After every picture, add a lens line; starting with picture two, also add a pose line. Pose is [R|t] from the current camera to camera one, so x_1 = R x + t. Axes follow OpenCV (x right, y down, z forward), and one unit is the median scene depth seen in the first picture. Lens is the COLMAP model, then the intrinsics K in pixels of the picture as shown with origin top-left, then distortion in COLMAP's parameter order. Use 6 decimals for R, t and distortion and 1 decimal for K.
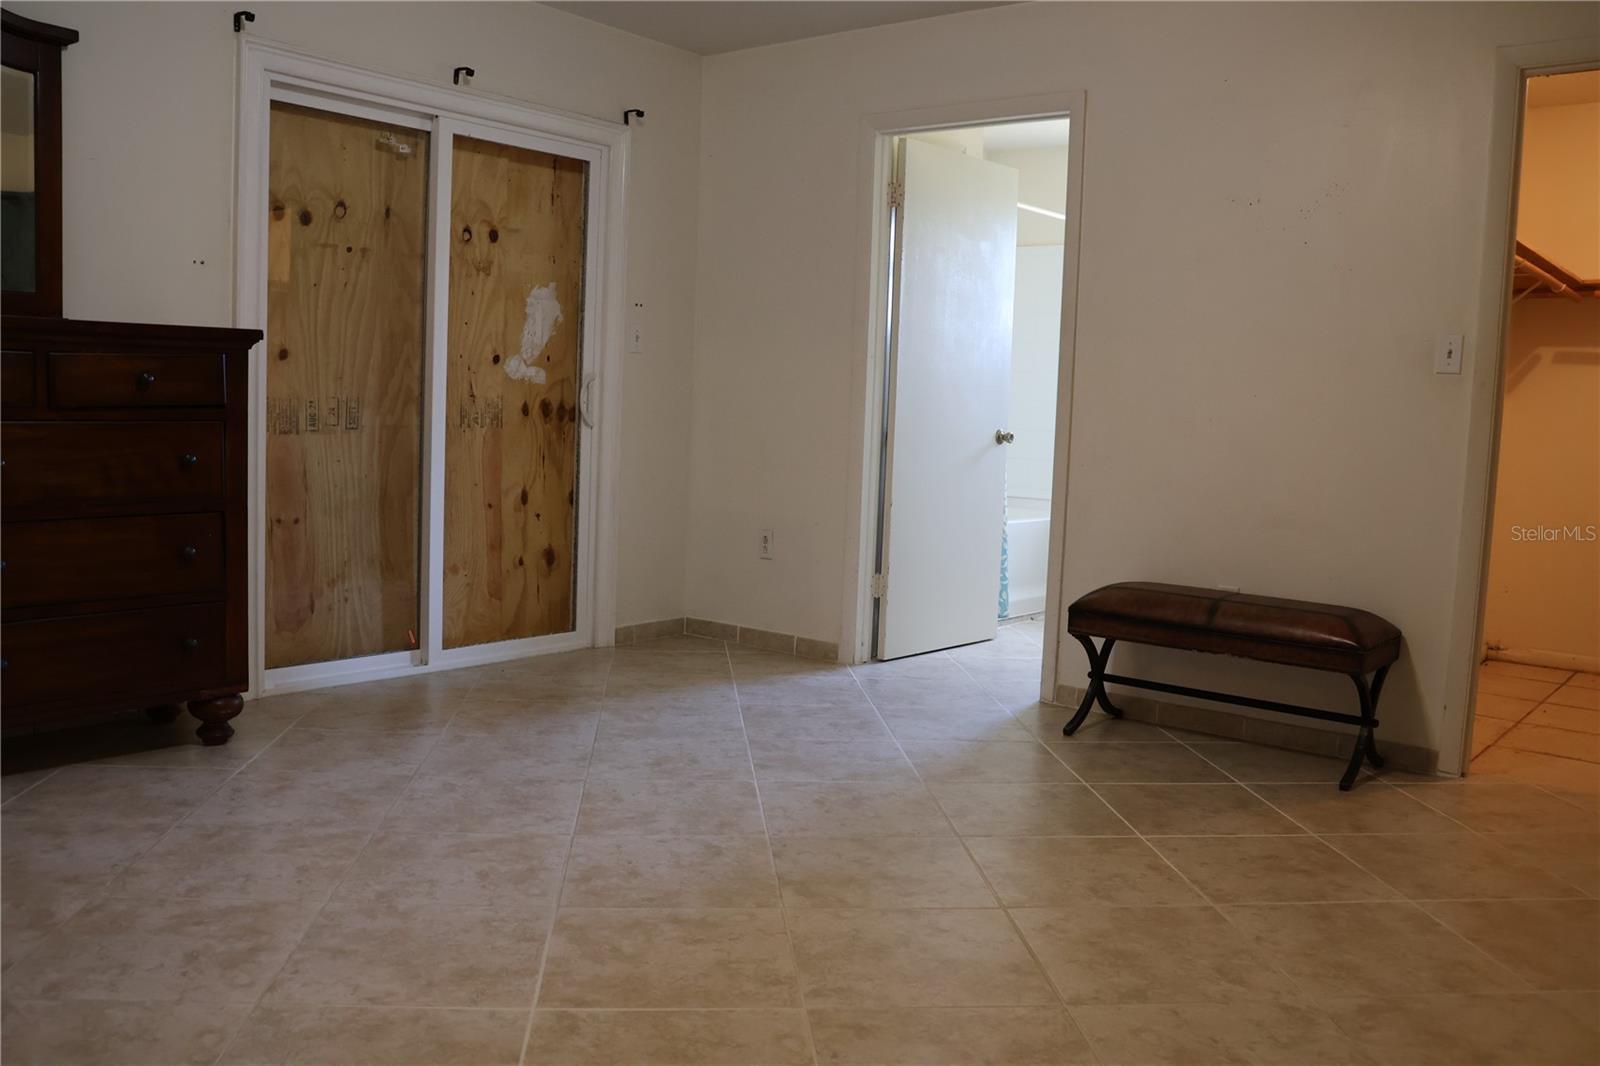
lens RADIAL K [[1363.5, 0, 805.6], [0, 1363.5, 531.2], [0, 0, 1]] dist [-0.157758, 0.144917]
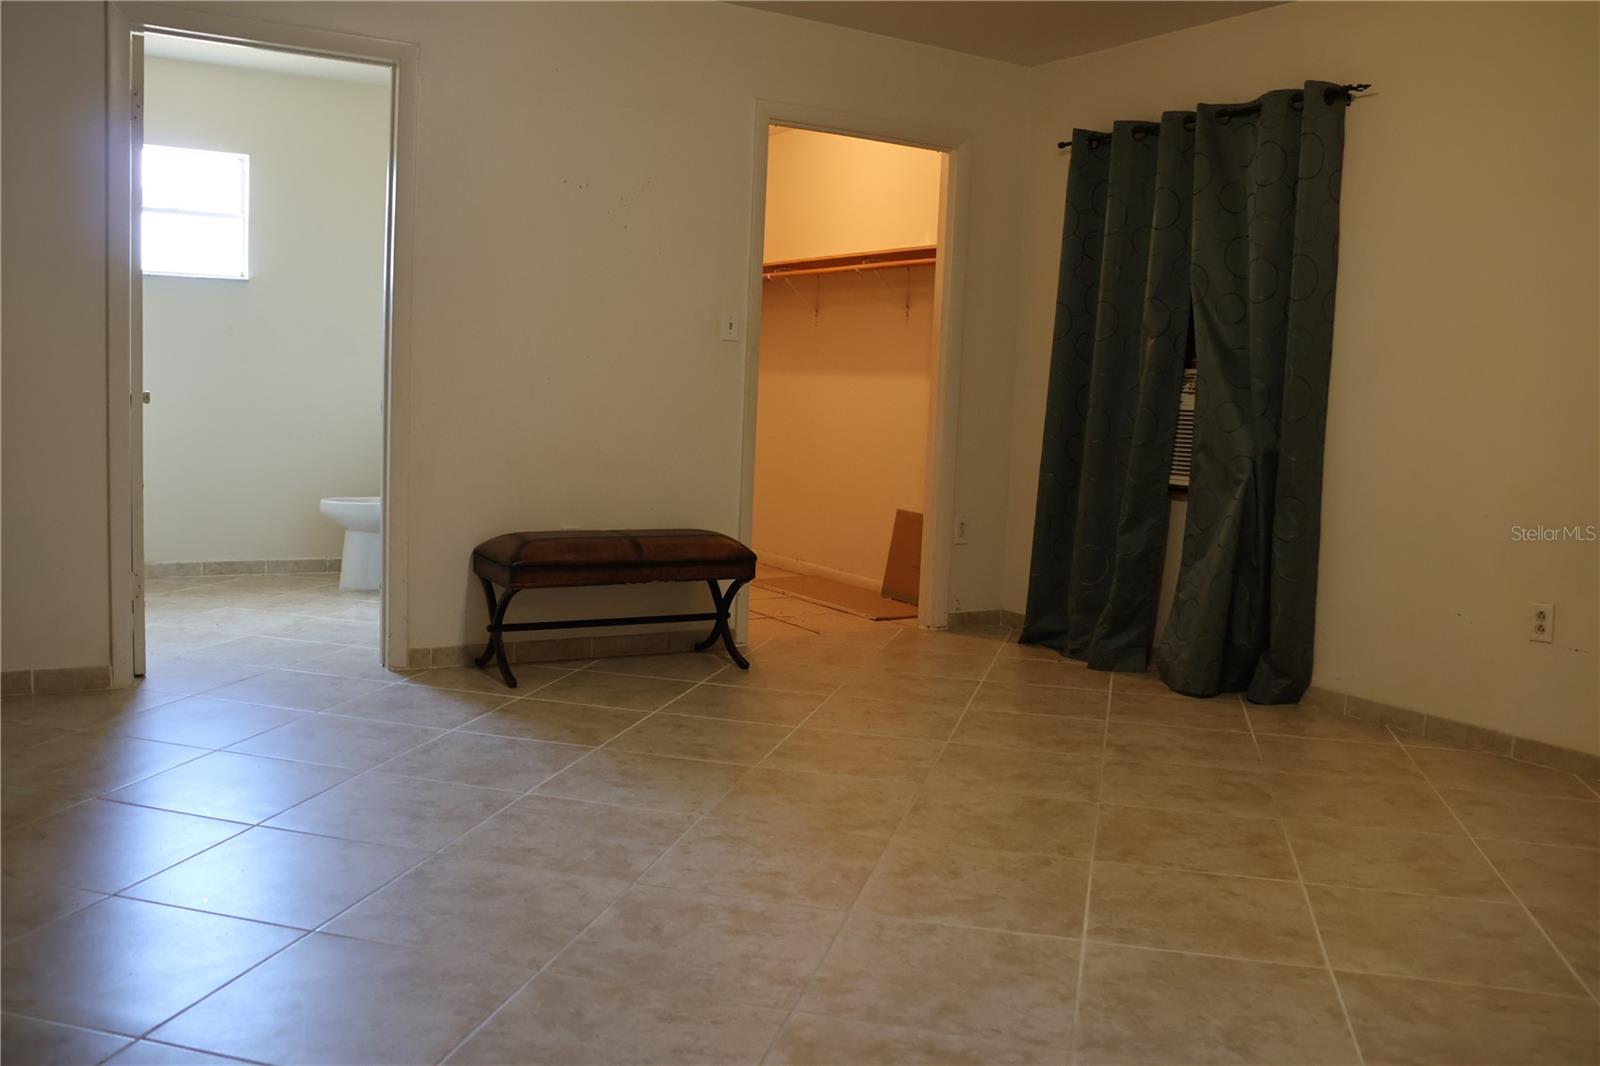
lens RADIAL K [[1363.5, 0, 805.6], [0, 1363.5, 531.2], [0, 0, 1]] dist [-0.157758, 0.144917]
pose [[0.323153, -0.125964, 0.937926, -0.934433], [0.062337, 0.991783, 0.111720, -0.094851], [-0.944292, 0.022365, 0.328349, 0.597625]]
